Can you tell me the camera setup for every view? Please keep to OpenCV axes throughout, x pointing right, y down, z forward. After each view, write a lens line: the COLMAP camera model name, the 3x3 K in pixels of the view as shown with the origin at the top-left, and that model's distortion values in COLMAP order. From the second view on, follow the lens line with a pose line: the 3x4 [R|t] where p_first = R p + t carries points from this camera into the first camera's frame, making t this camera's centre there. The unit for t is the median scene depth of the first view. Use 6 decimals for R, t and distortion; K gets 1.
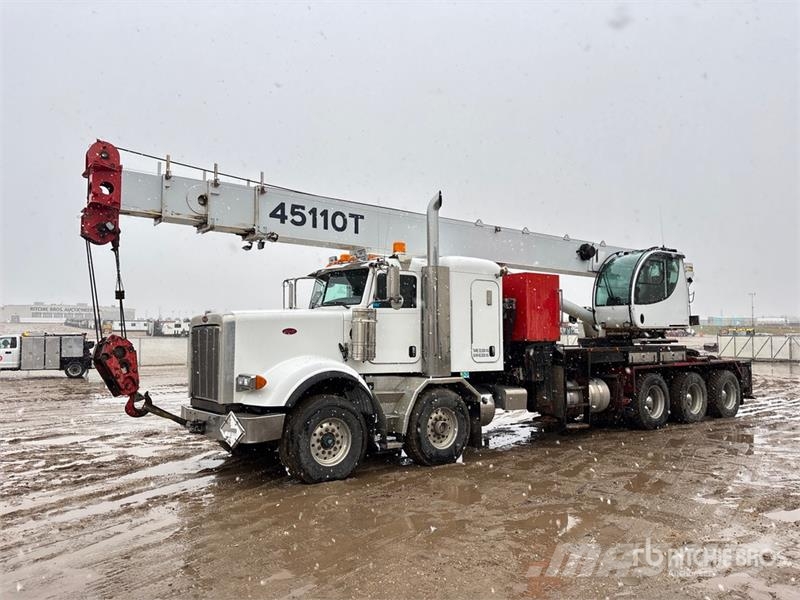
lens RADIAL K [[597.1, 0, 409.3], [0, 597.1, 302.1], [0, 0, 1]] dist [0.020778, -0.024979]
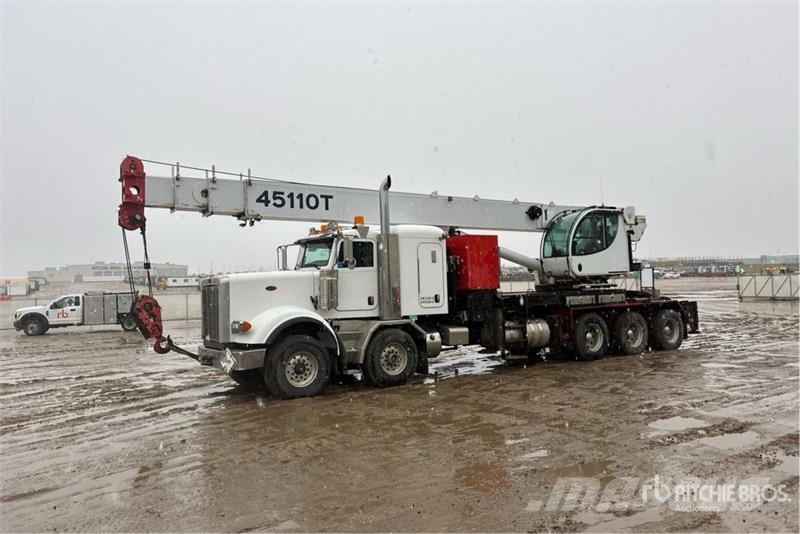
lens RADIAL K [[586.7, 0, 404.6], [0, 586.7, 256.9], [0, 0, 1]] dist [0.005629, -0.002578]
pose [[0.996729, -0.032484, -0.074005, 0.171974], [0.033192, 0.999414, 0.008361, -0.019658], [0.073690, -0.010790, 0.997223, -0.252315]]
